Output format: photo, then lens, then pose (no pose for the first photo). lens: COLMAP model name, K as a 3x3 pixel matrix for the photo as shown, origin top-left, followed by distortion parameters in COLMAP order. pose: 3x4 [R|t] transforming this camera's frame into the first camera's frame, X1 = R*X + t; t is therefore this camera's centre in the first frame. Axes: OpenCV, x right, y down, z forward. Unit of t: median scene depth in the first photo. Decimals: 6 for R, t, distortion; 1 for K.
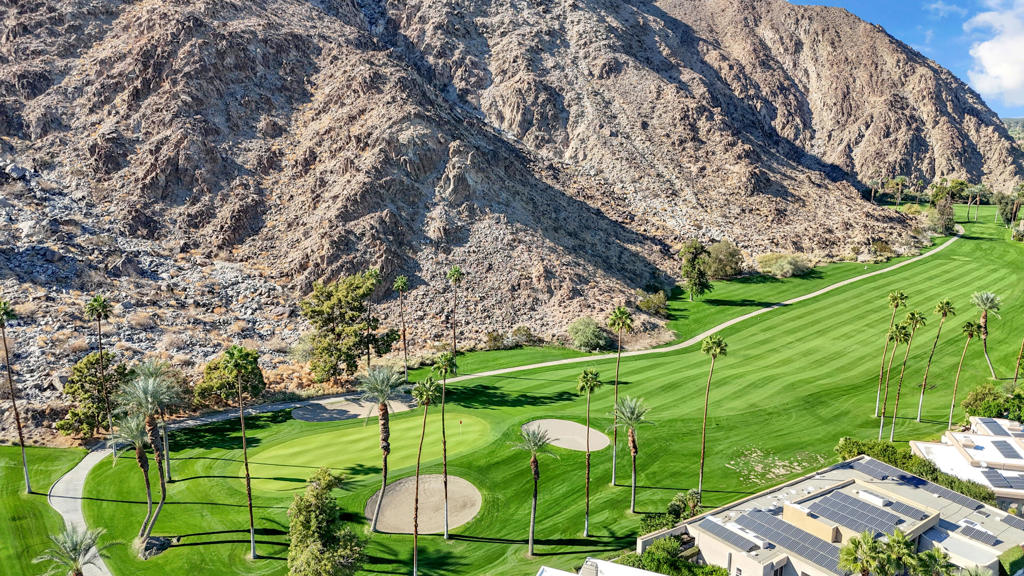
lens RADIAL K [[750.6, 0, 513.8], [0, 750.6, 288.1], [0, 0, 1]] dist [0.076368, -0.077415]
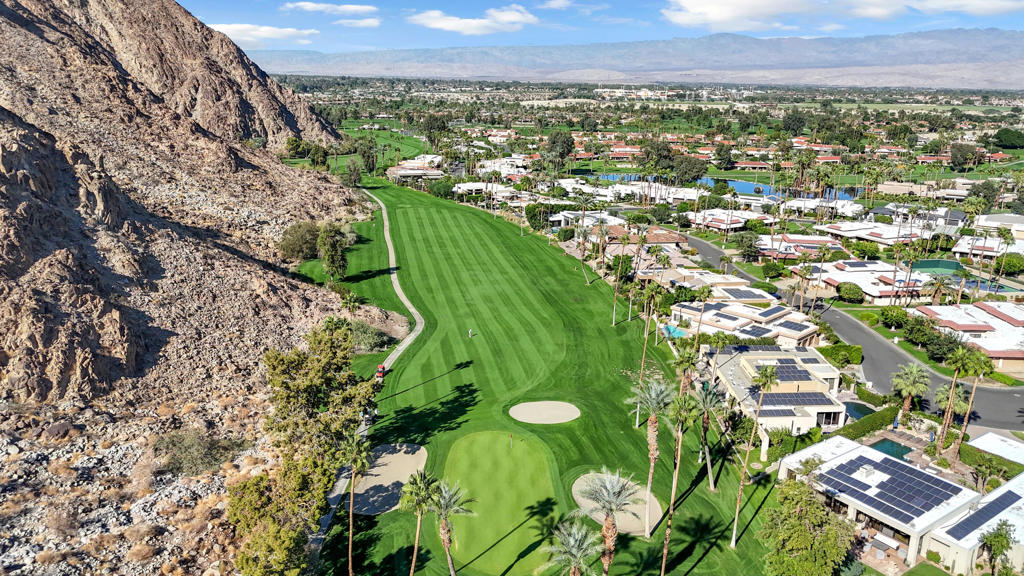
lens RADIAL K [[750.6, 0, 513.1], [0, 750.6, 286.6], [0, 0, 1]] dist [0.076368, -0.077415]
pose [[0.548600, -0.227703, 0.804481, -0.183069], [0.179839, 0.971815, 0.152428, -0.036610], [-0.816514, 0.061055, 0.574088, 0.091649]]
